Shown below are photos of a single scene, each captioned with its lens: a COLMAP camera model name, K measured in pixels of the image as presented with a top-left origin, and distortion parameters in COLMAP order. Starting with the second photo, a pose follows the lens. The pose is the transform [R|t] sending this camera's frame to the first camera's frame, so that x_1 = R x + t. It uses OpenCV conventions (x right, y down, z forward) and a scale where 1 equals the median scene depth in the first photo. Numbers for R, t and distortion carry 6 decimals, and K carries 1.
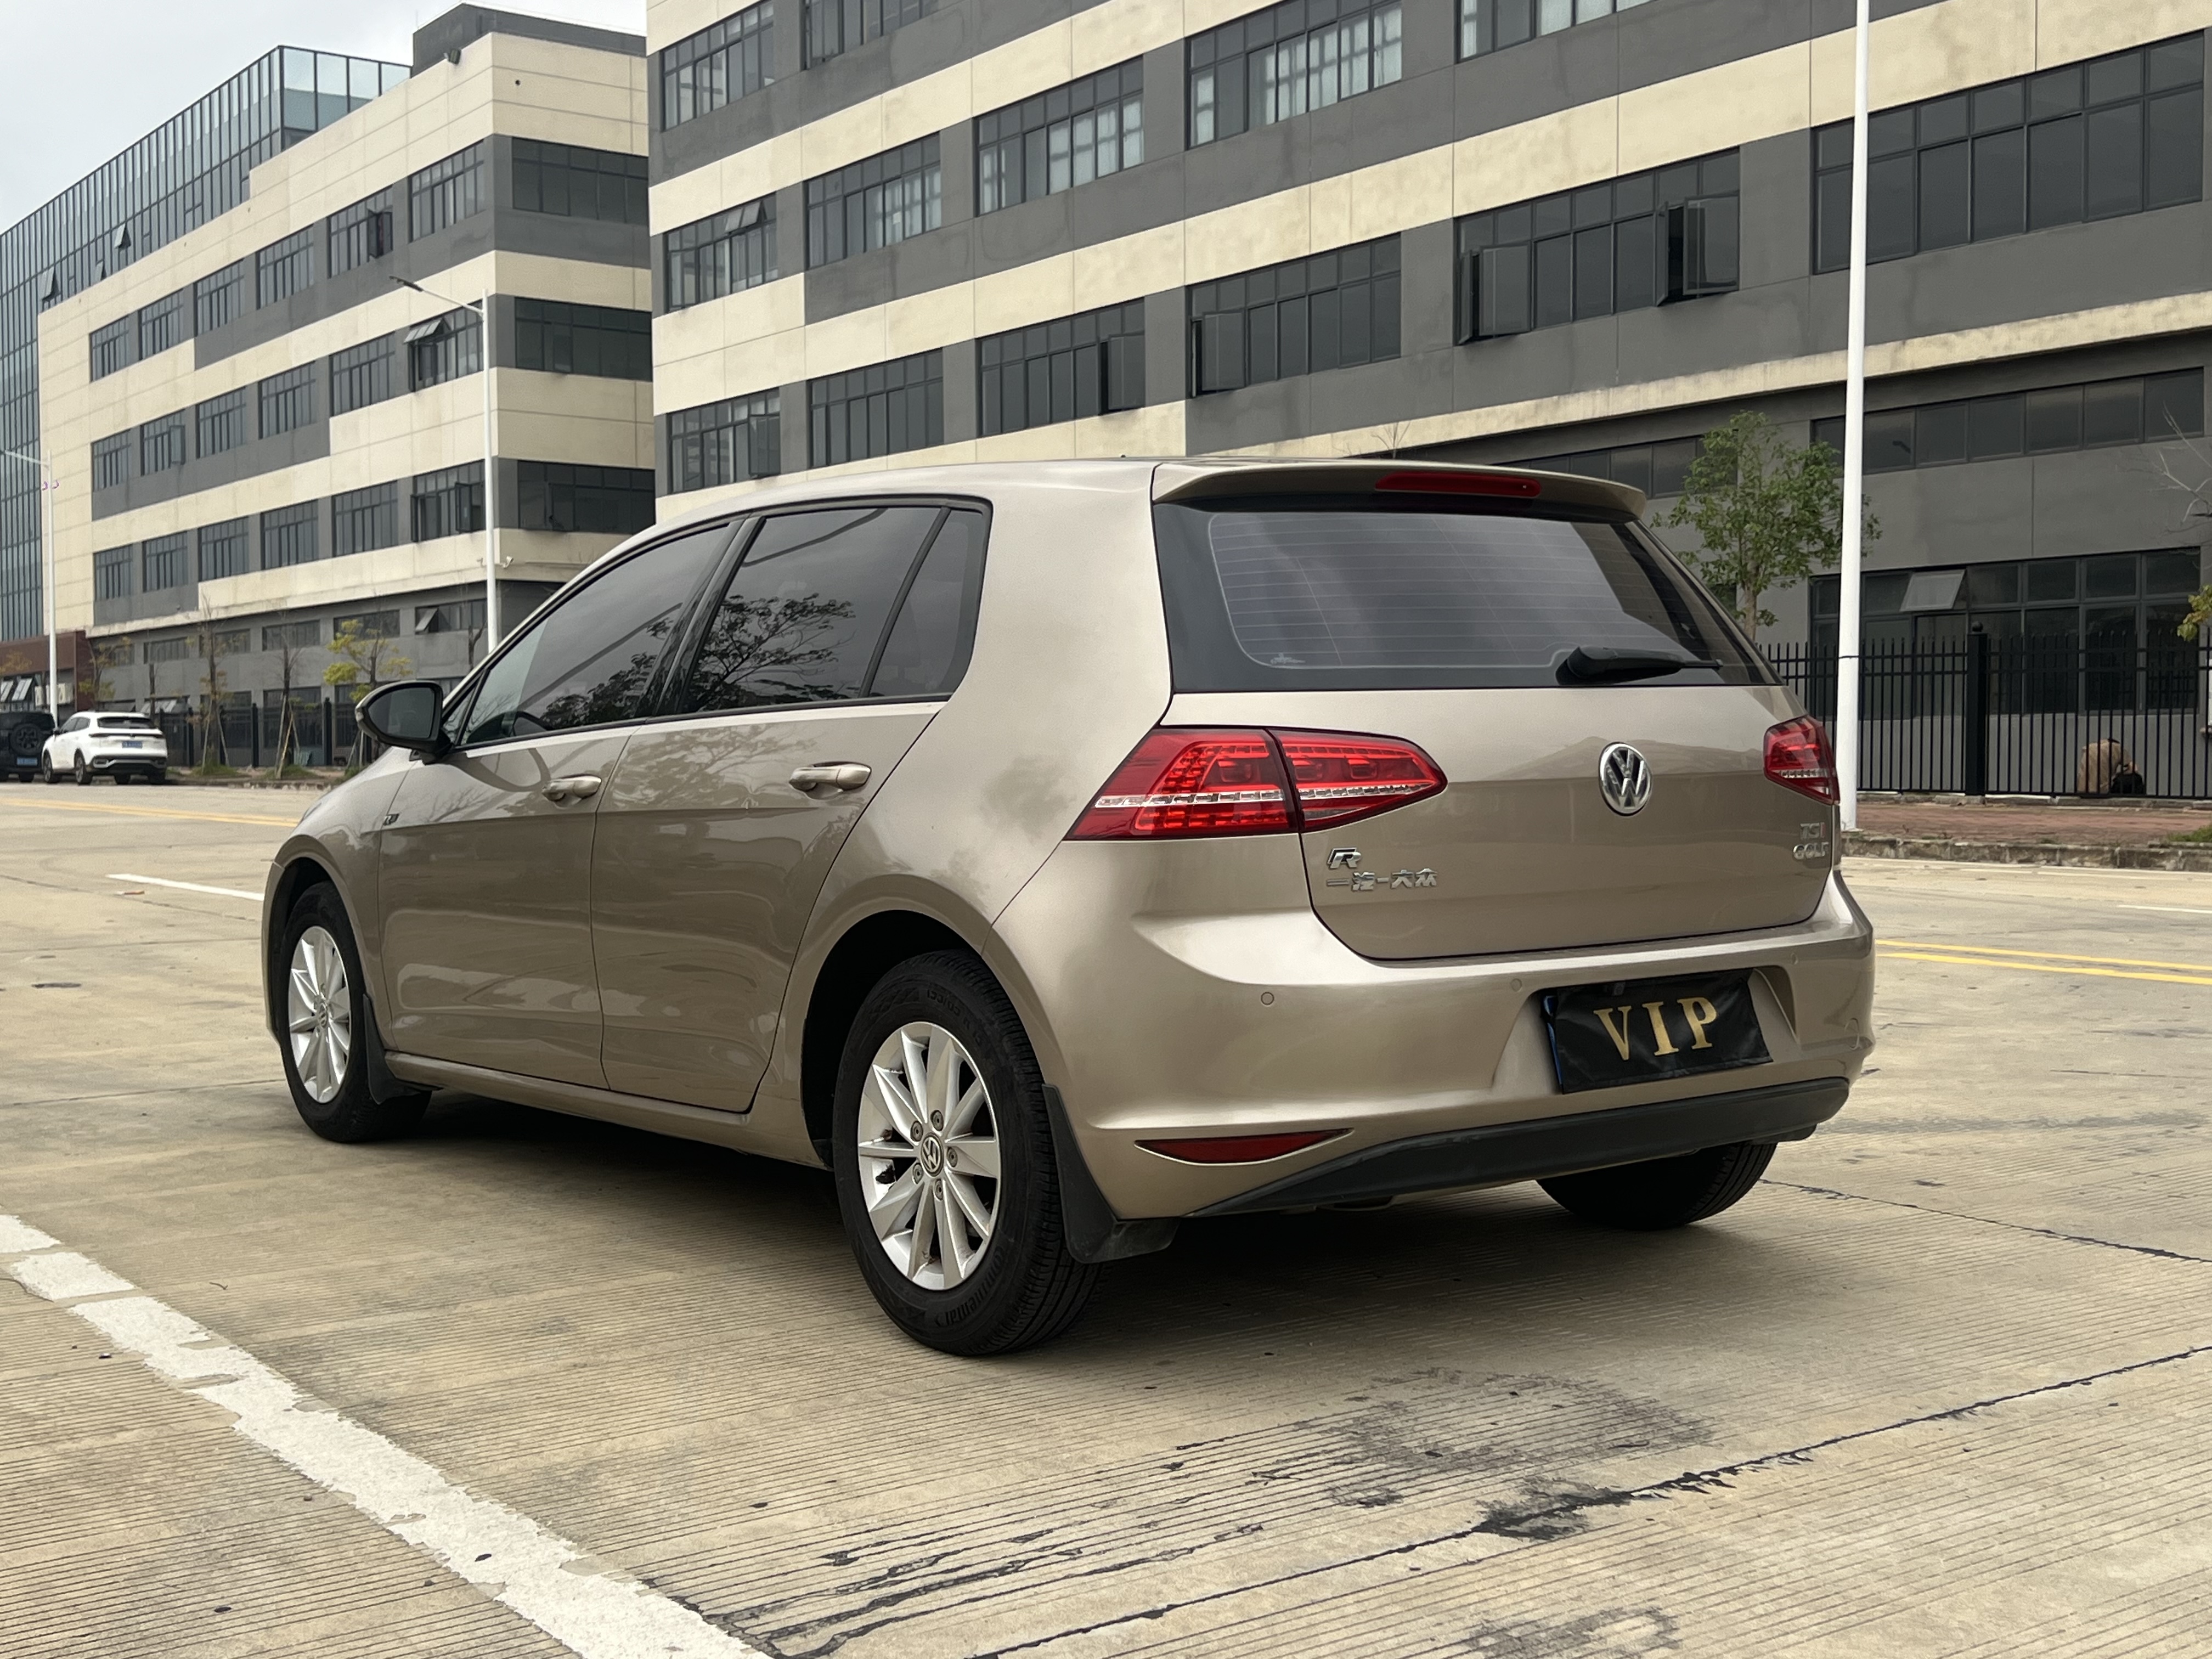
lens RADIAL K [[2487.3, 0, 1117.7], [0, 2487.3, 830.3], [0, 0, 1]] dist [0.163994, -0.429084]
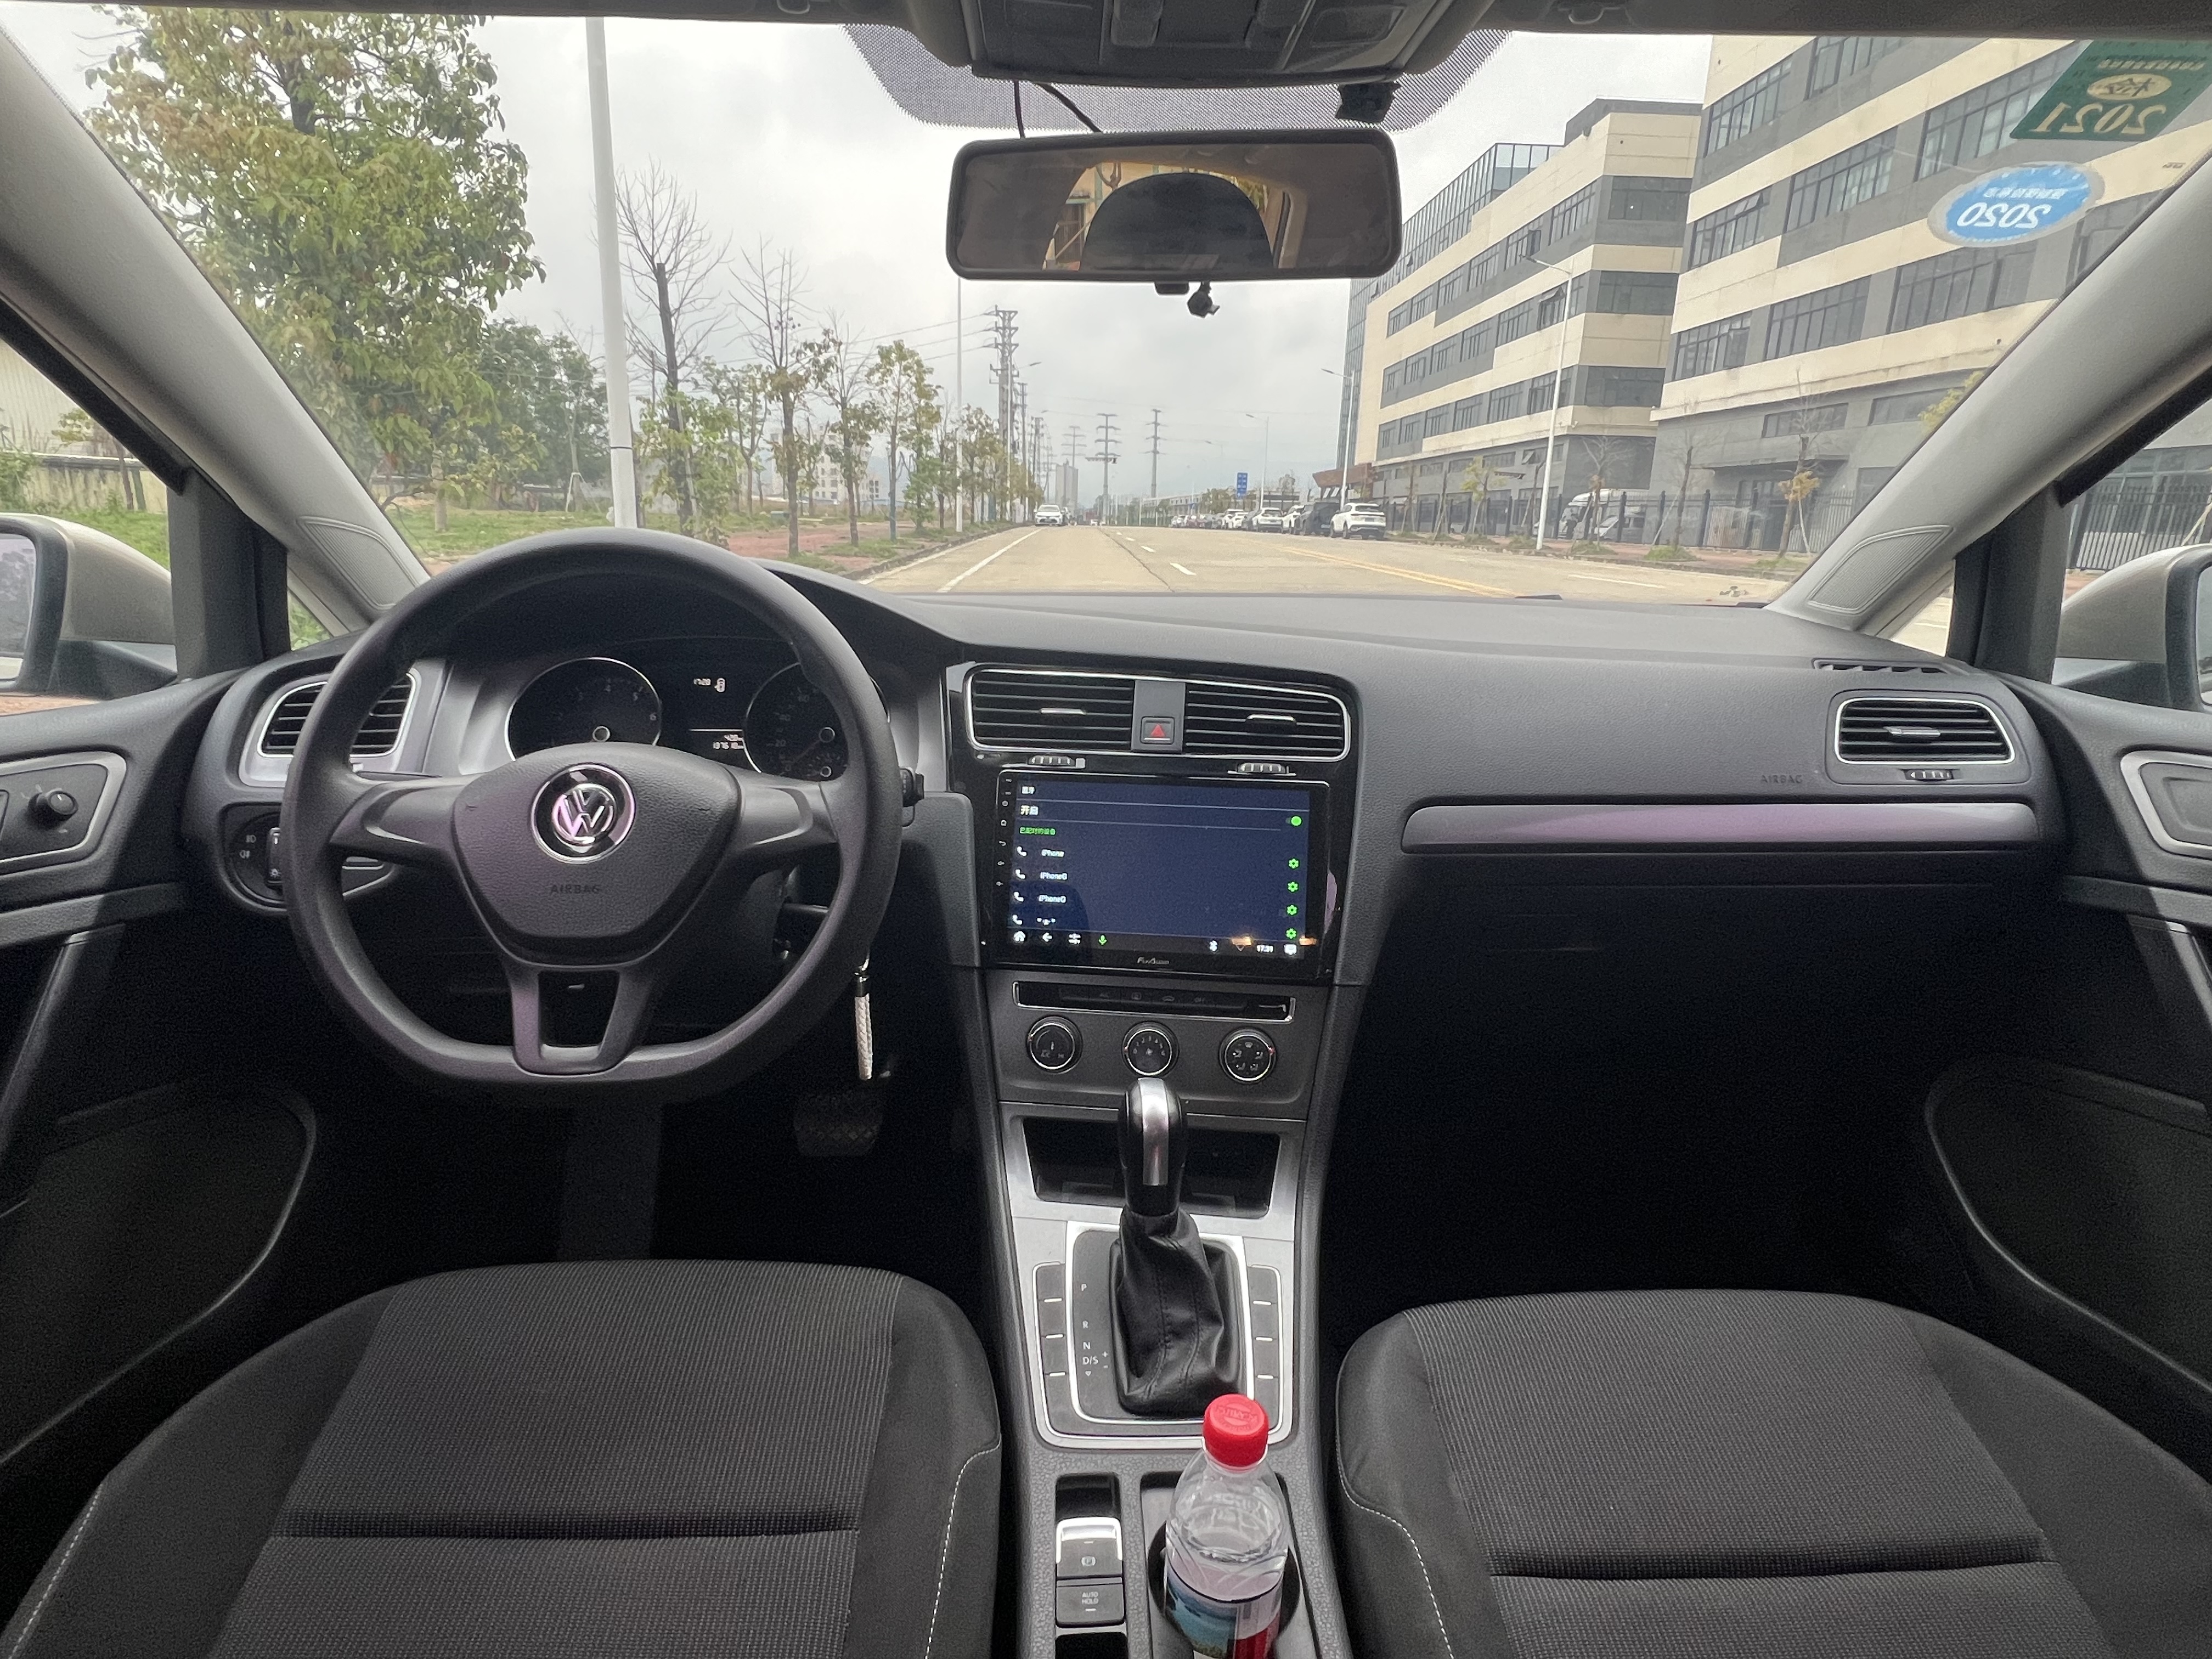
lens RADIAL K [[1201.6, 0, 1095.9], [0, 1201.6, 840.3], [0, 0, 1]] dist [-0.001711, 0.000608]
pose [[0.824506, 0.174706, -0.538208, -0.108590], [-0.050060, 0.969935, 0.238158, -0.106036], [0.563635, -0.169420, 0.808463, 1.555778]]
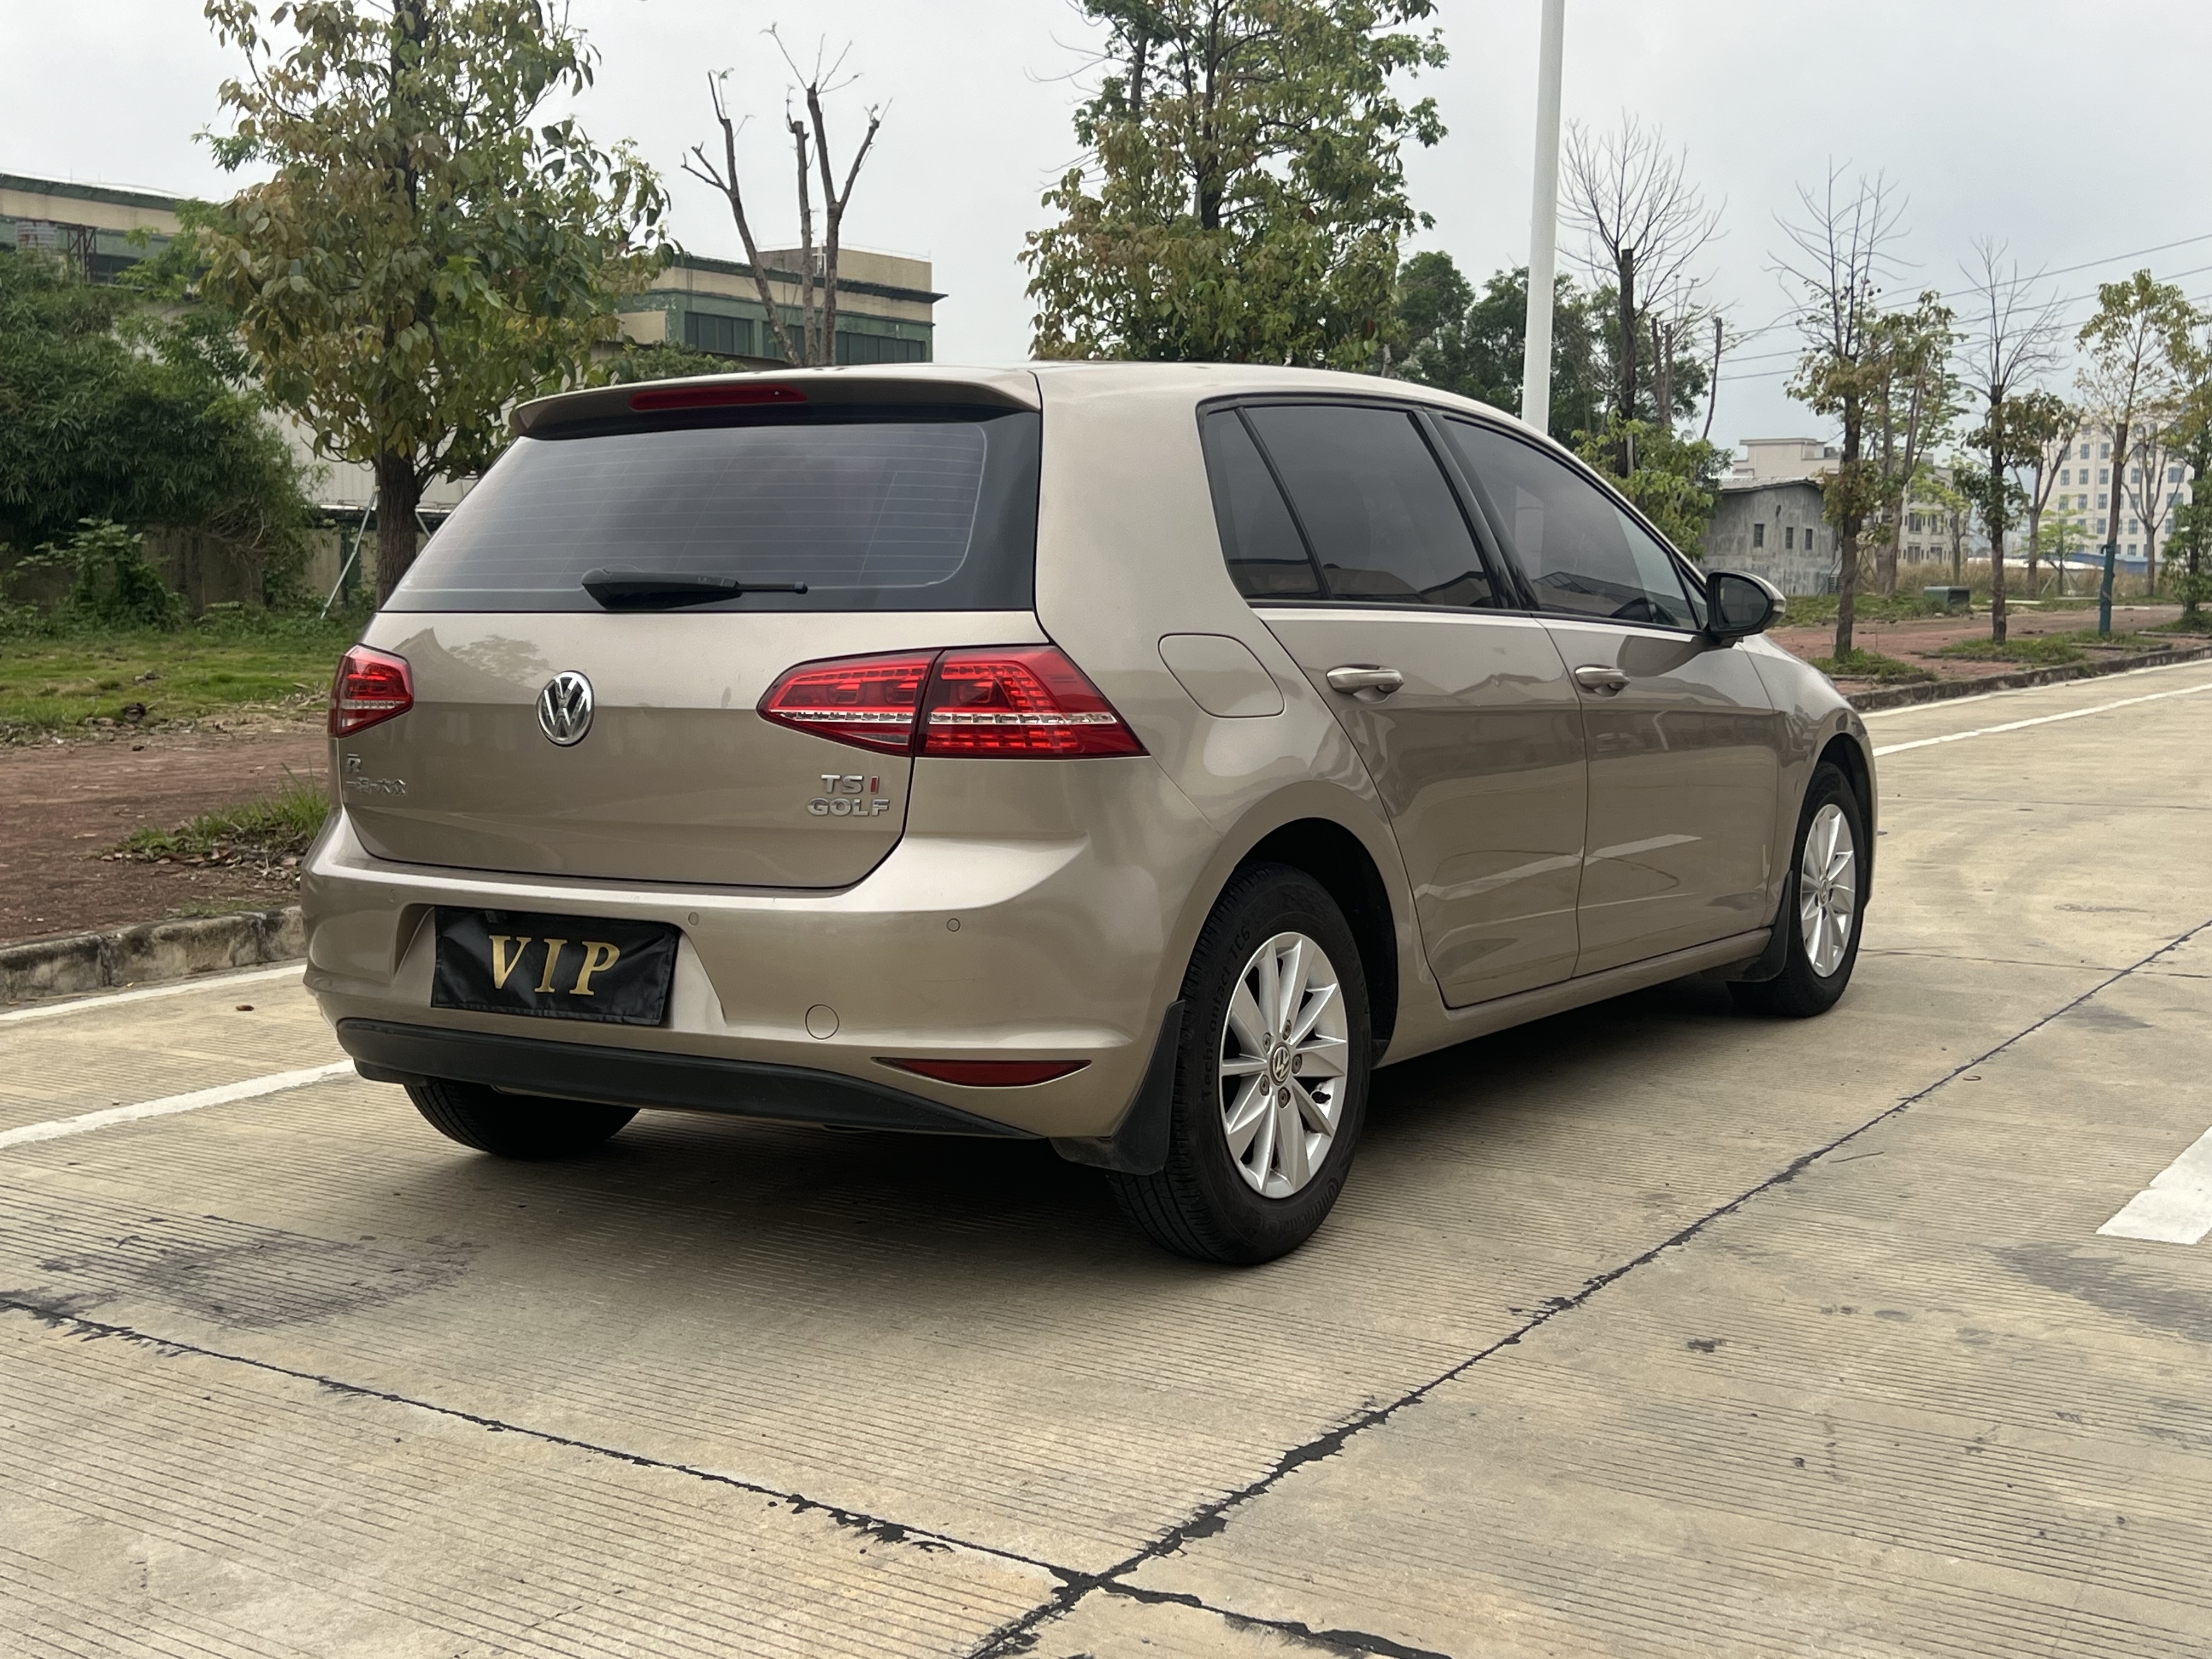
lens RADIAL K [[2487.3, 0, 1117.7], [0, 2487.3, 830.3], [0, 0, 1]] dist [0.163994, -0.429084]
pose [[0.375529, 0.098108, -0.921603, 1.339507], [-0.034151, 0.995171, 0.092024, -0.079878], [0.926181, -0.003084, 0.377066, 0.937850]]
